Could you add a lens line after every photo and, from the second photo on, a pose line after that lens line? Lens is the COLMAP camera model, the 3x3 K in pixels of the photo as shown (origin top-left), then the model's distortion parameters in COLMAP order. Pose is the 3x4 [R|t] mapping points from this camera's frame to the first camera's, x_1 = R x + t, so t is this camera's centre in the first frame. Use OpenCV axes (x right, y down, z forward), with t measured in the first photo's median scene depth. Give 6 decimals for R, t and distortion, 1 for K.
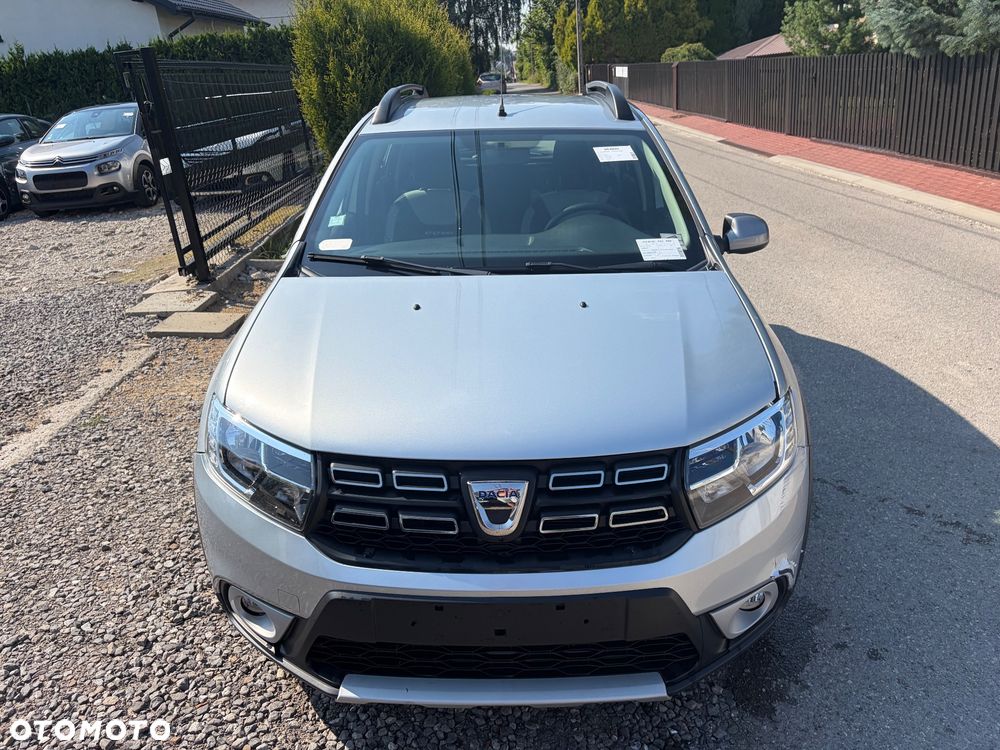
lens RADIAL K [[757.9, 0, 502.5], [0, 757.9, 366.1], [0, 0, 1]] dist [0.068067, -0.092399]
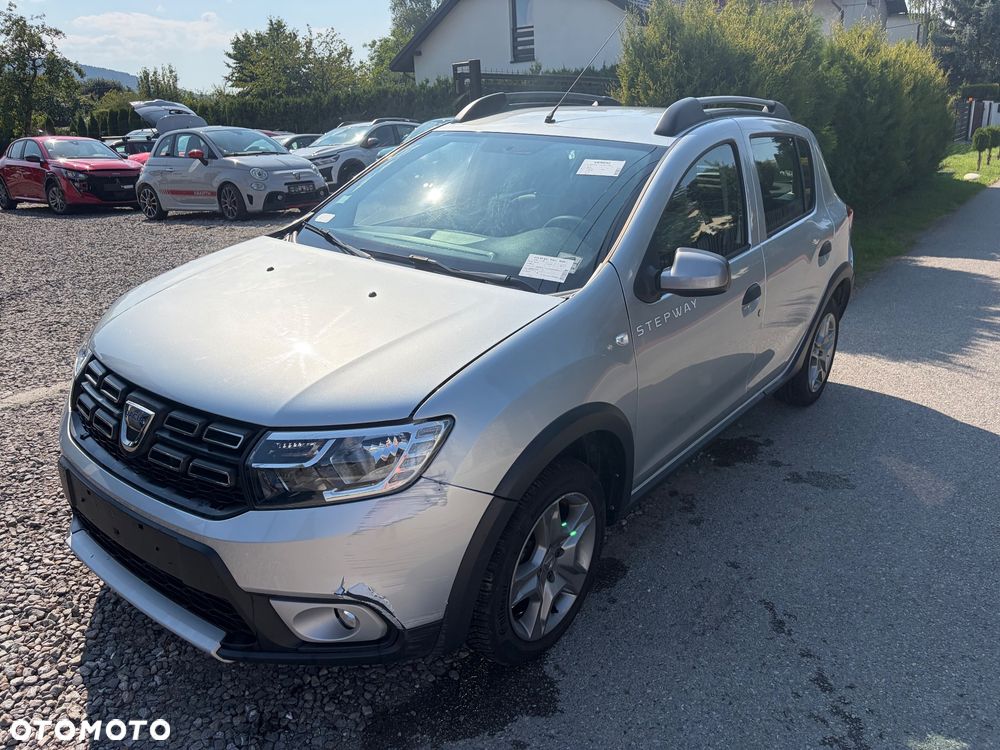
lens RADIAL K [[752.7, 0, 499.8], [0, 752.7, 369.0], [0, 0, 1]] dist [0.074562, -0.088299]
pose [[0.794186, 0.240324, -0.558133, 0.670969], [-0.253157, 0.965824, 0.055644, -0.067727], [0.552431, 0.097104, 0.827883, 0.207926]]
